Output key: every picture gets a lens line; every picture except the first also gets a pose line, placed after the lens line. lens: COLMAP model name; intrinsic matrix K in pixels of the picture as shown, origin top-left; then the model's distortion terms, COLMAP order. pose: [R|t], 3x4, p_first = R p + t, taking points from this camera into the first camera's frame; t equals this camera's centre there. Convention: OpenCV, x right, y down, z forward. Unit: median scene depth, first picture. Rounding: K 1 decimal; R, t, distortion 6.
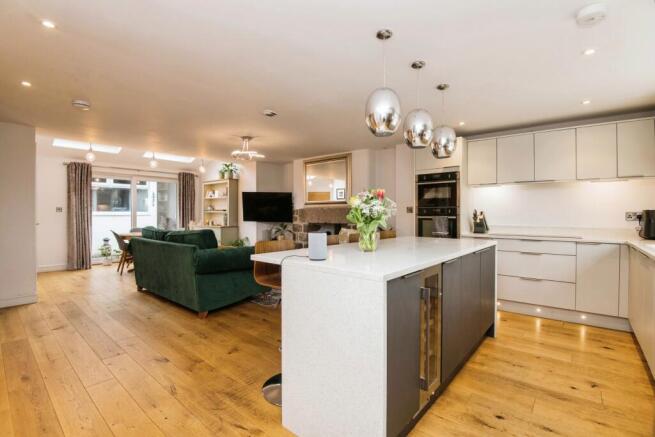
lens RADIAL K [[304.1, 0, 327.5], [0, 304.1, 218.5], [0, 0, 1]] dist [-0.045251, -0.000070]
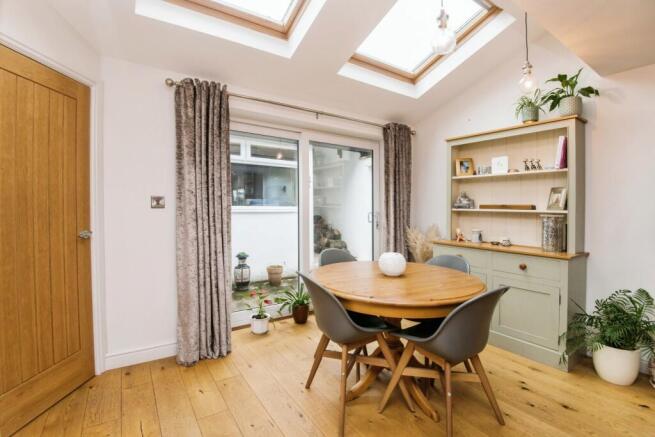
lens RADIAL K [[304.1, 0, 327.5], [0, 304.1, 218.5], [0, 0, 1]] dist [-0.045251, -0.000070]
pose [[0.957355, 0.016196, -0.288461, -0.631562], [-0.010529, 0.999720, 0.021189, -0.020691], [0.288724, -0.017248, 0.957257, 0.737565]]
